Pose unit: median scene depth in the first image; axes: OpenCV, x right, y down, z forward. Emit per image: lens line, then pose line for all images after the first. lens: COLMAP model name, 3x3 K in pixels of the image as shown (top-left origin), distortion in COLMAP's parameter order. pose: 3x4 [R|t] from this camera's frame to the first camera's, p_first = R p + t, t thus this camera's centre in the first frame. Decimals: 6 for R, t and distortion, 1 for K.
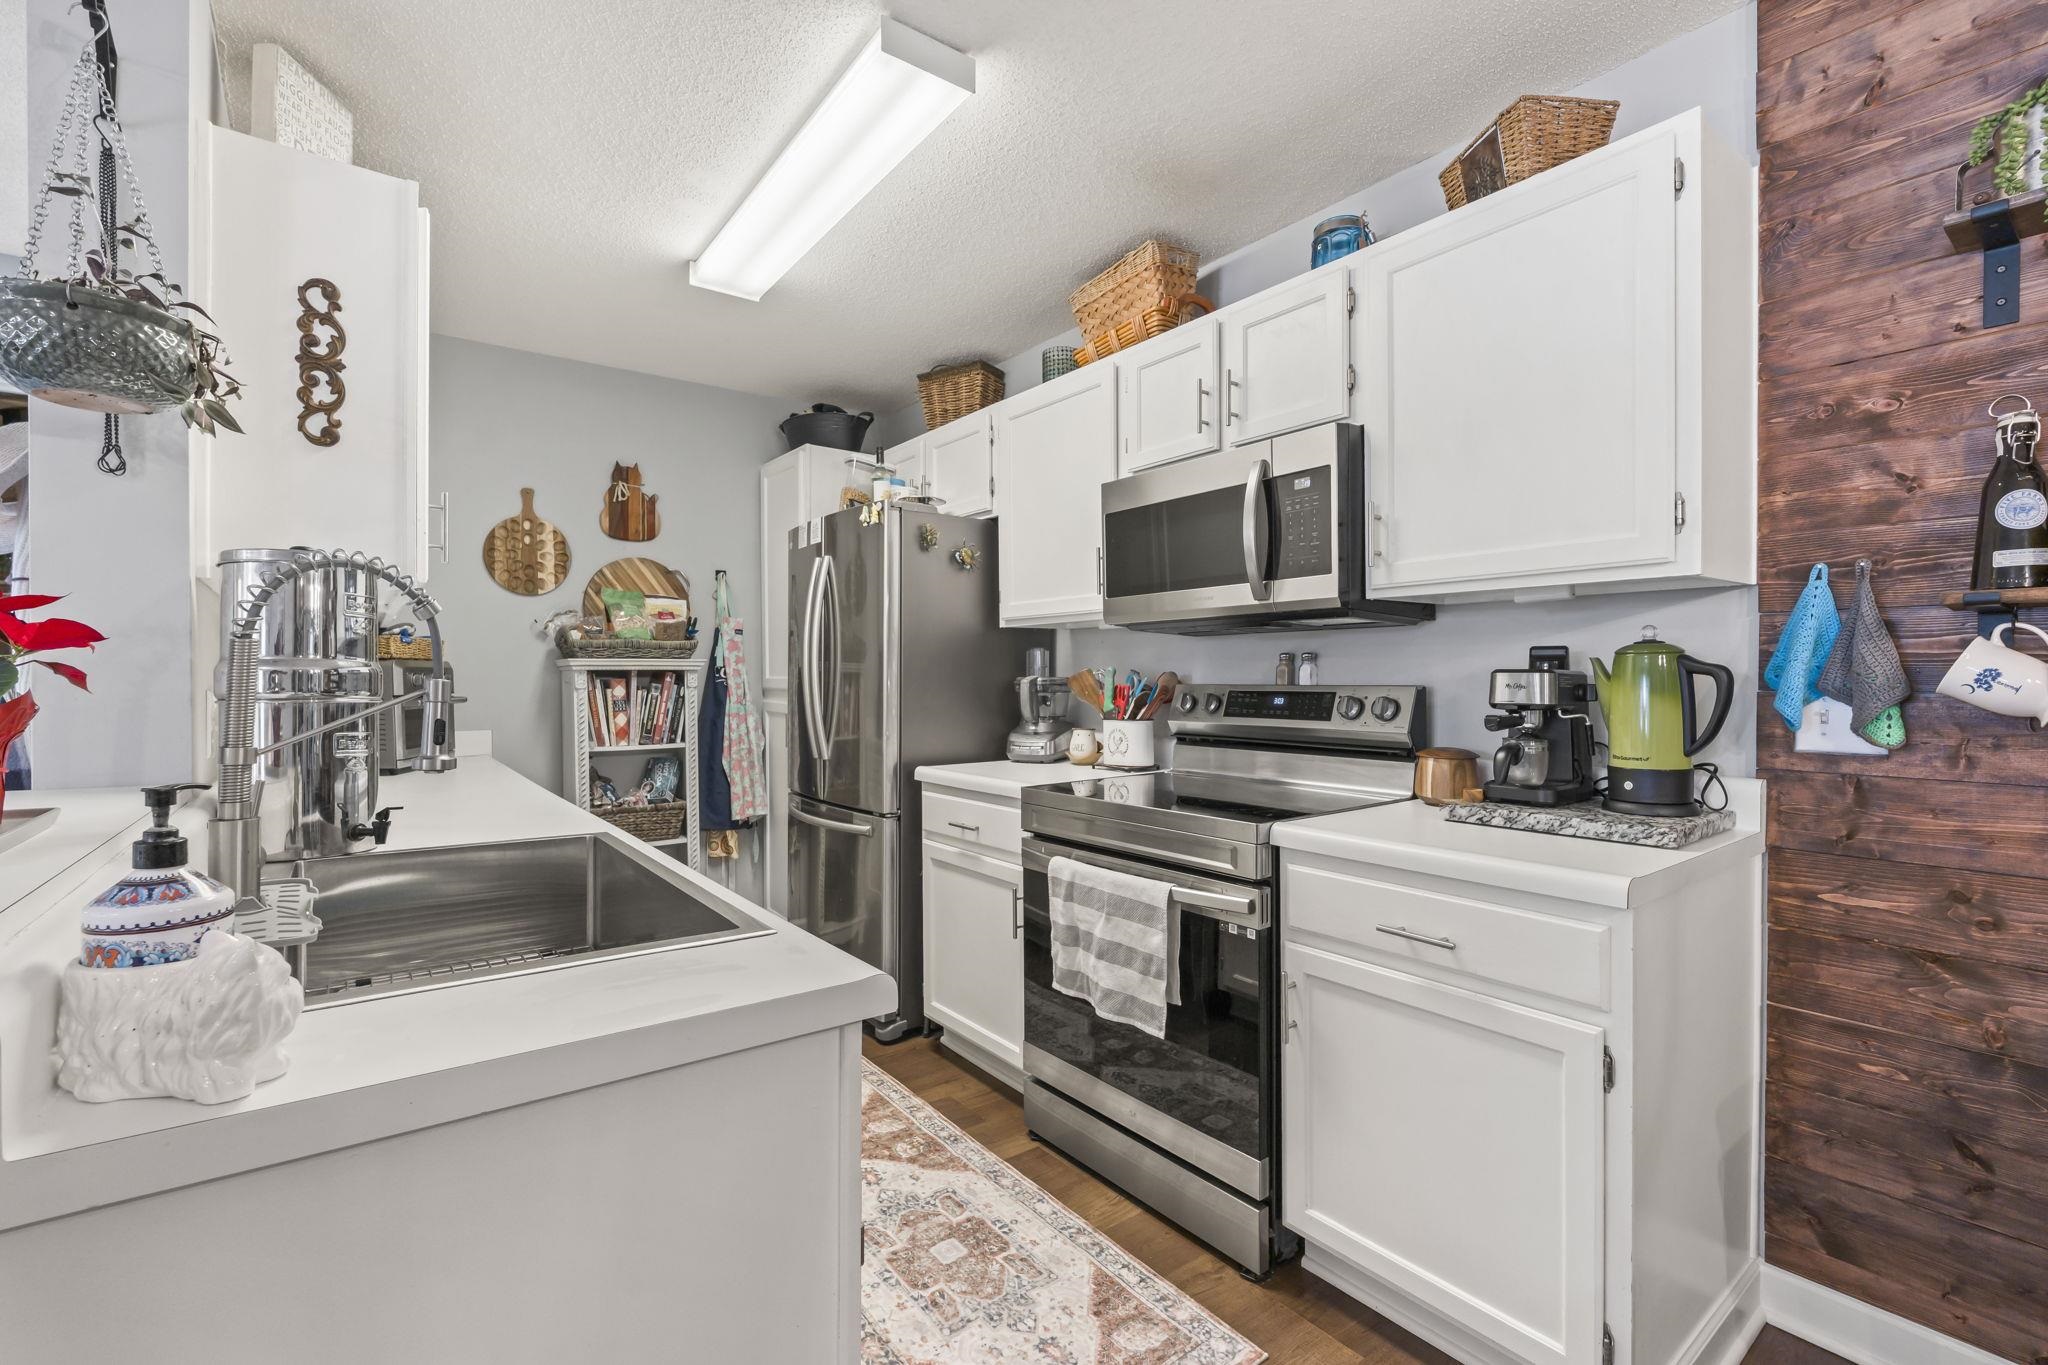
lens RADIAL K [[898.8, 0, 1021.9], [0, 898.8, 690.6], [0, 0, 1]] dist [-0.006933, 0.000336]
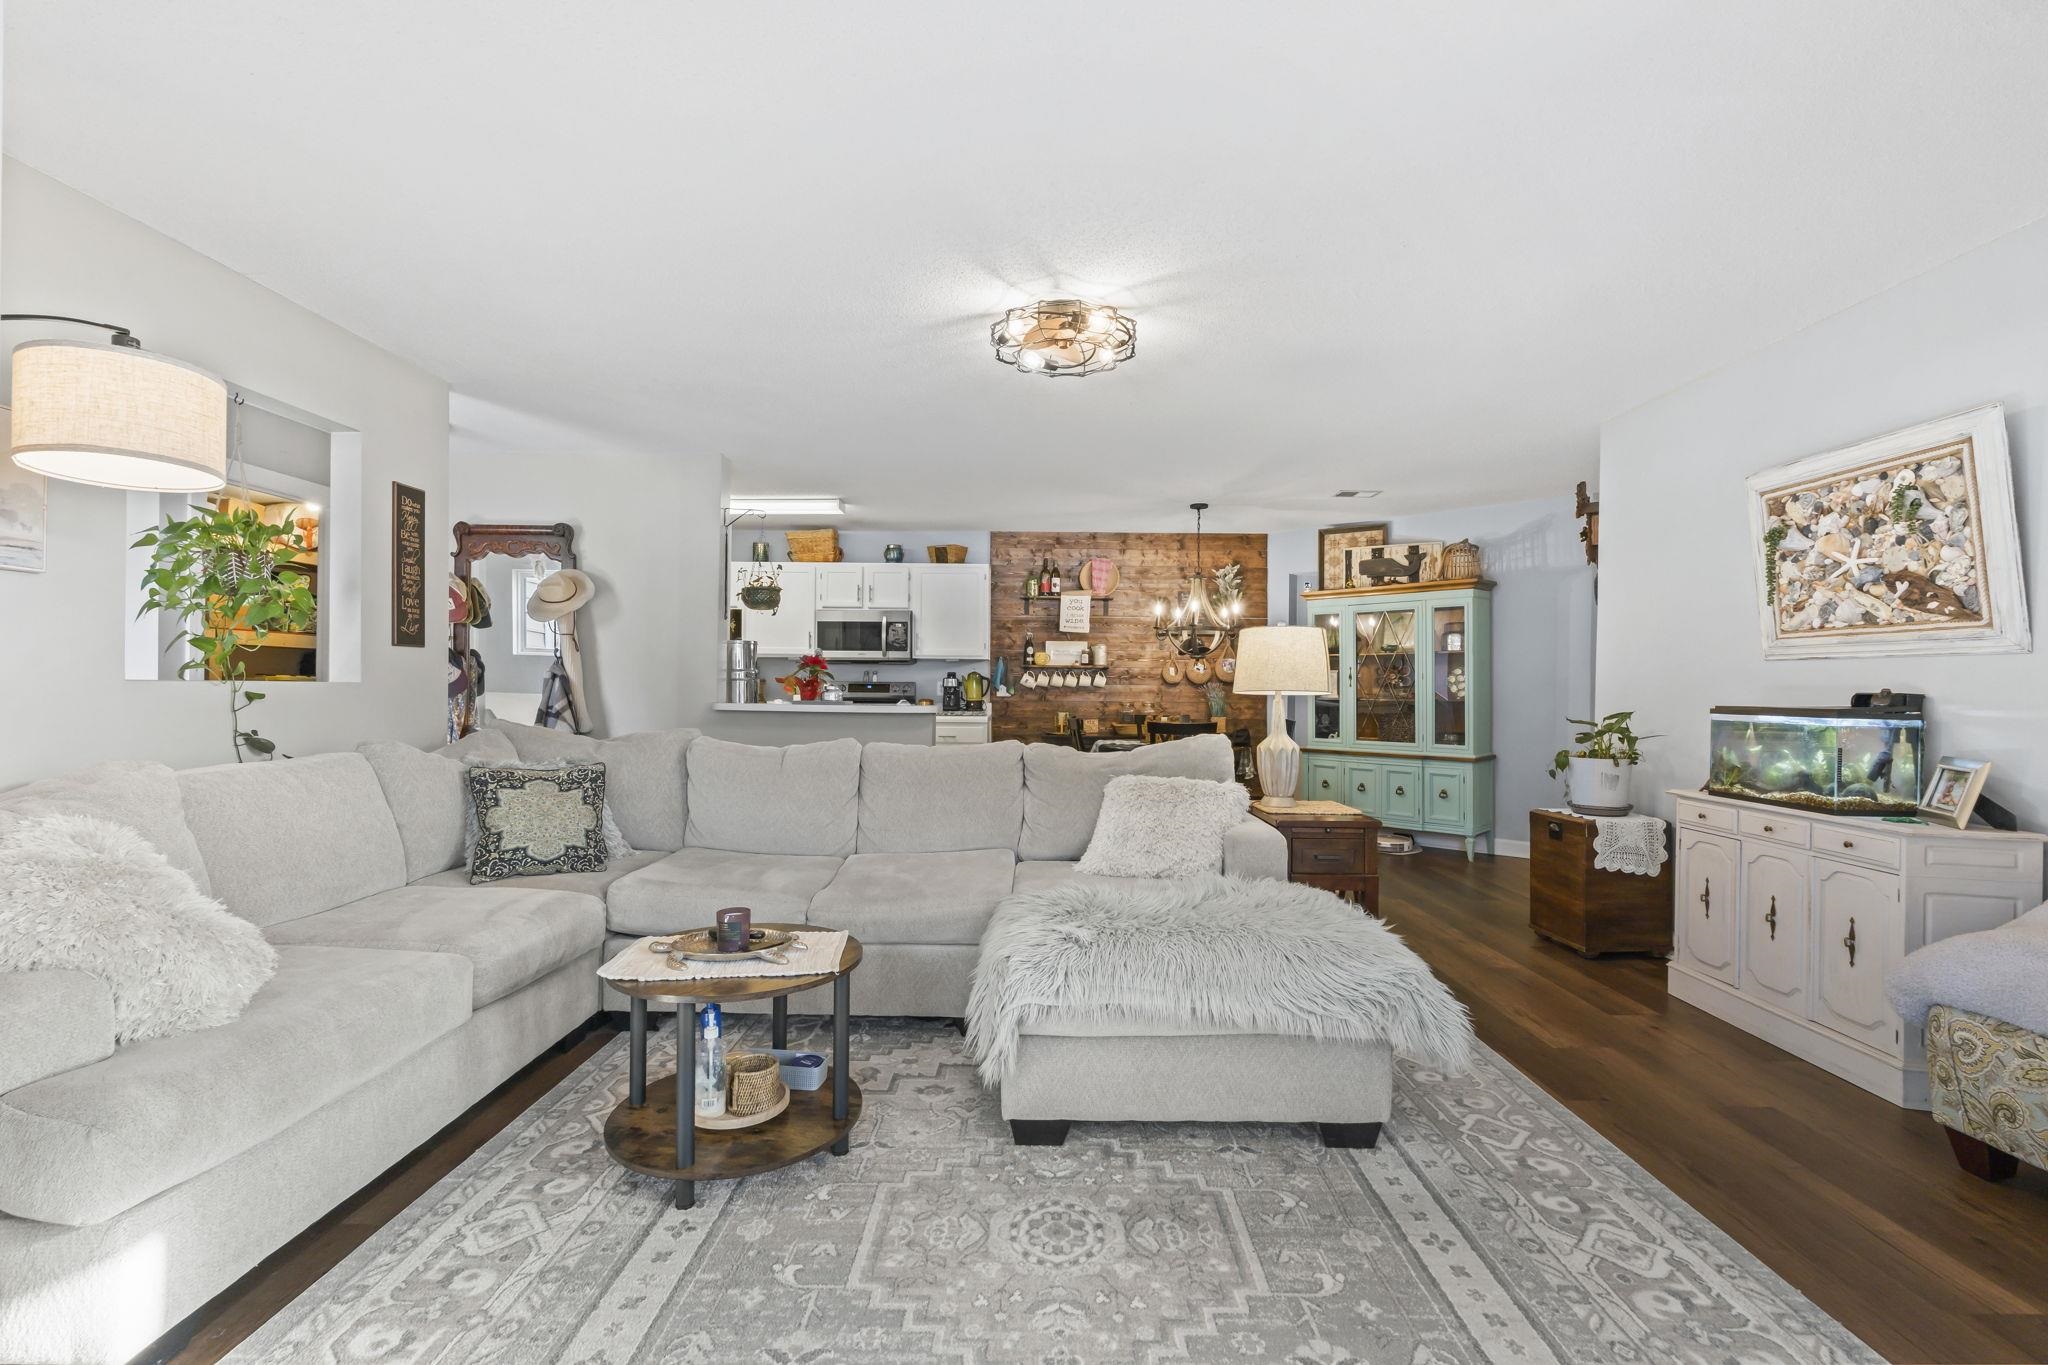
lens RADIAL K [[898.8, 0, 1021.9], [0, 898.8, 690.6], [0, 0, 1]] dist [-0.006933, 0.000336]
pose [[0.603642, 0.005699, 0.797235, -2.840030], [0.002480, 0.999956, -0.009026, 0.082015], [-0.797252, 0.007426, 0.603601, -1.967950]]
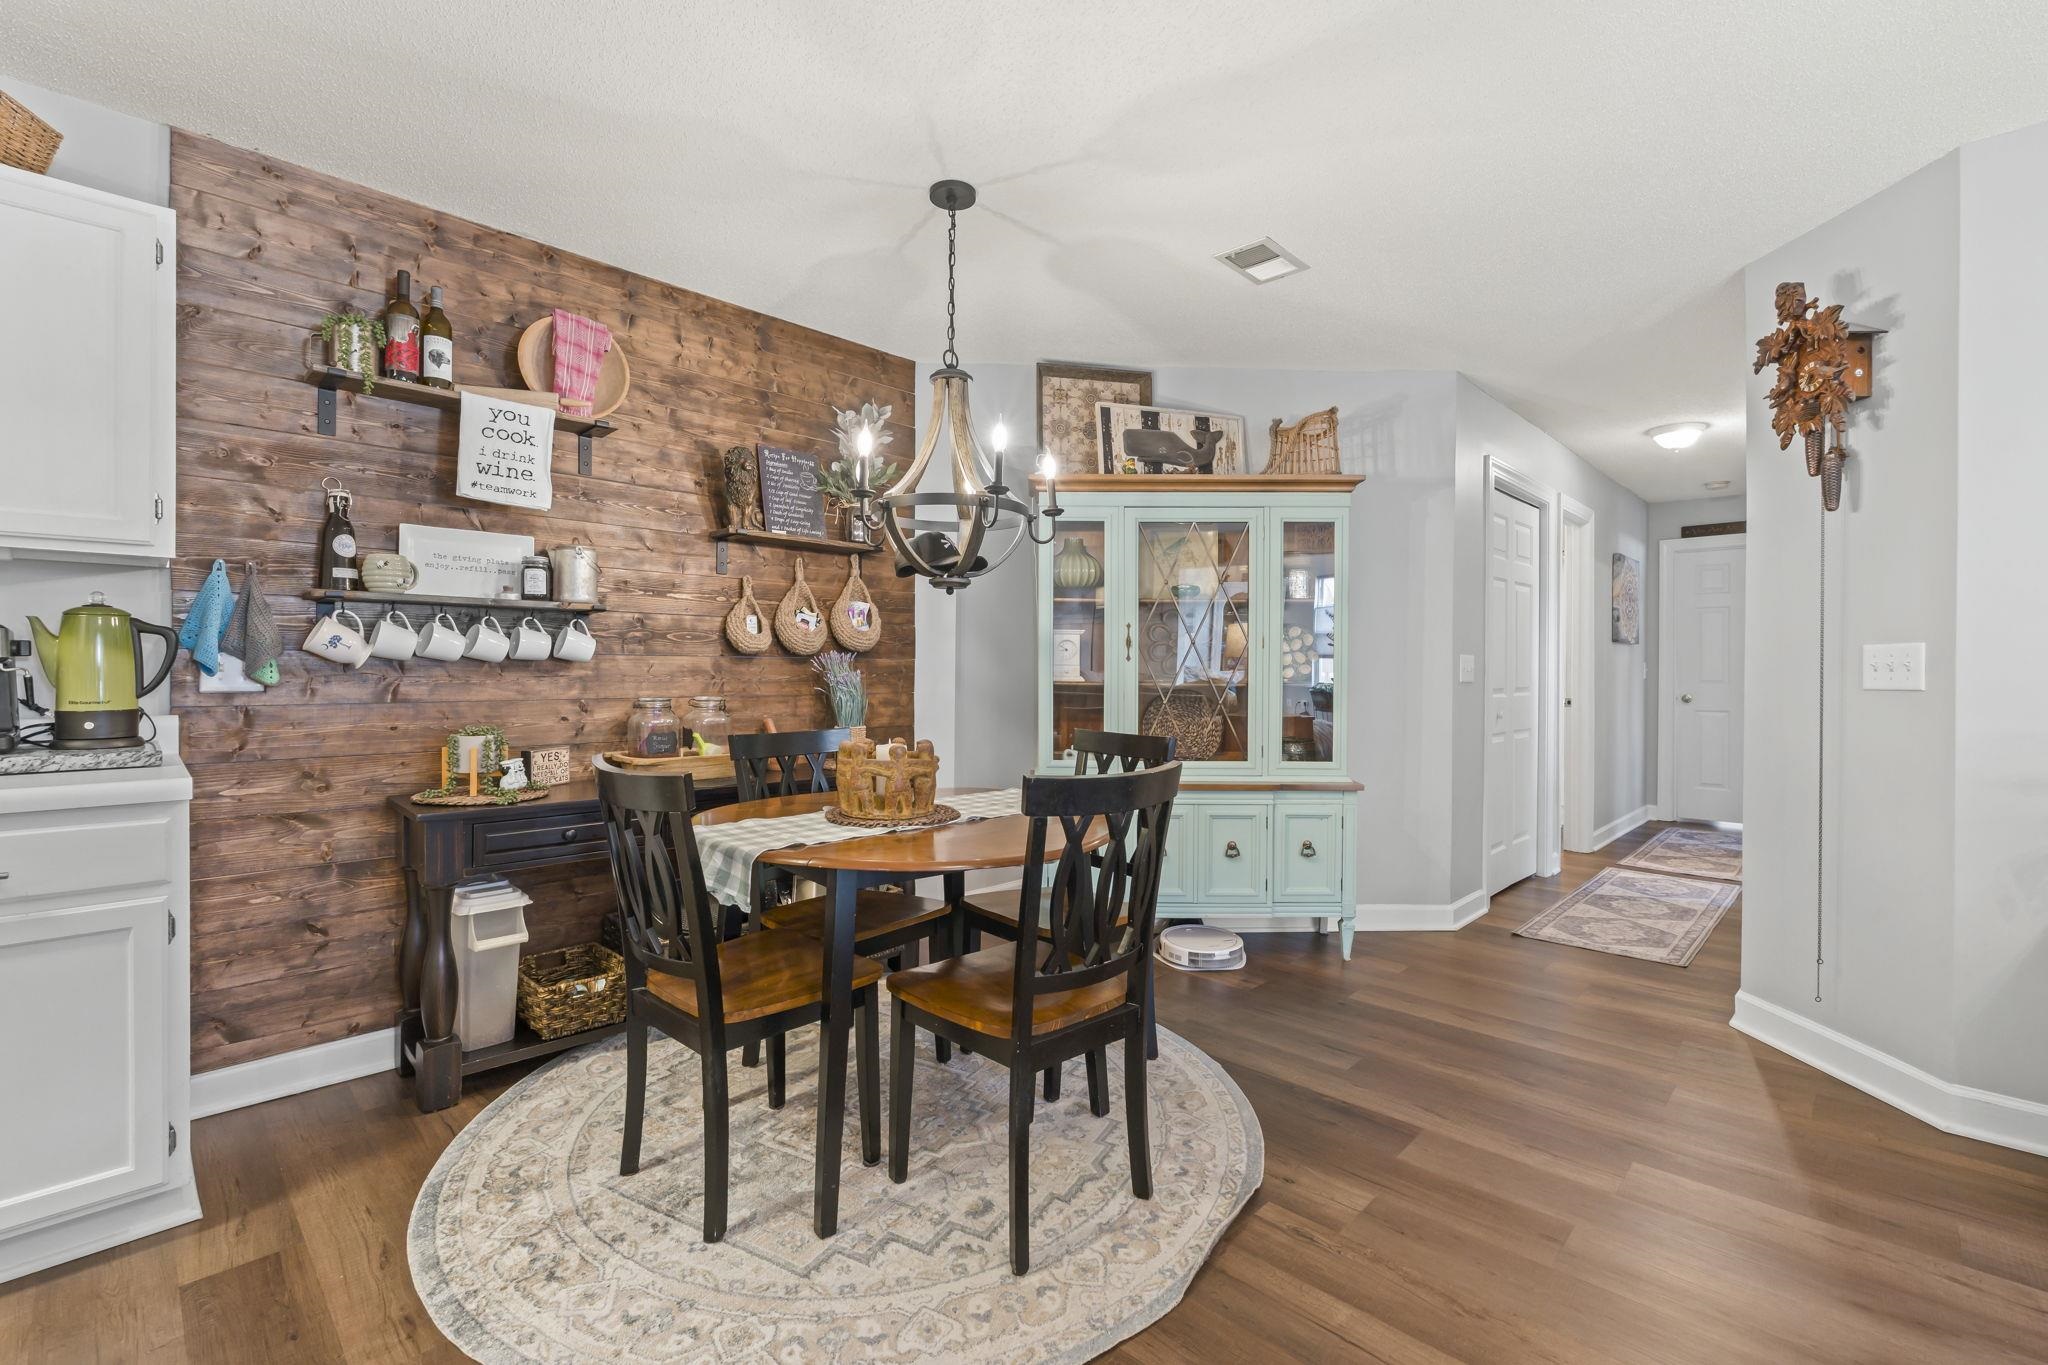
lens RADIAL K [[888.9, 0, 1023.3], [0, 888.9, 675.6], [0, 0, 1]] dist [-0.002774, -0.000372]
pose [[-0.152742, -0.008706, 0.988228, -0.693568], [0.009941, 0.999897, 0.010345, 0.041145], [-0.988216, 0.011404, -0.152640, -0.047547]]
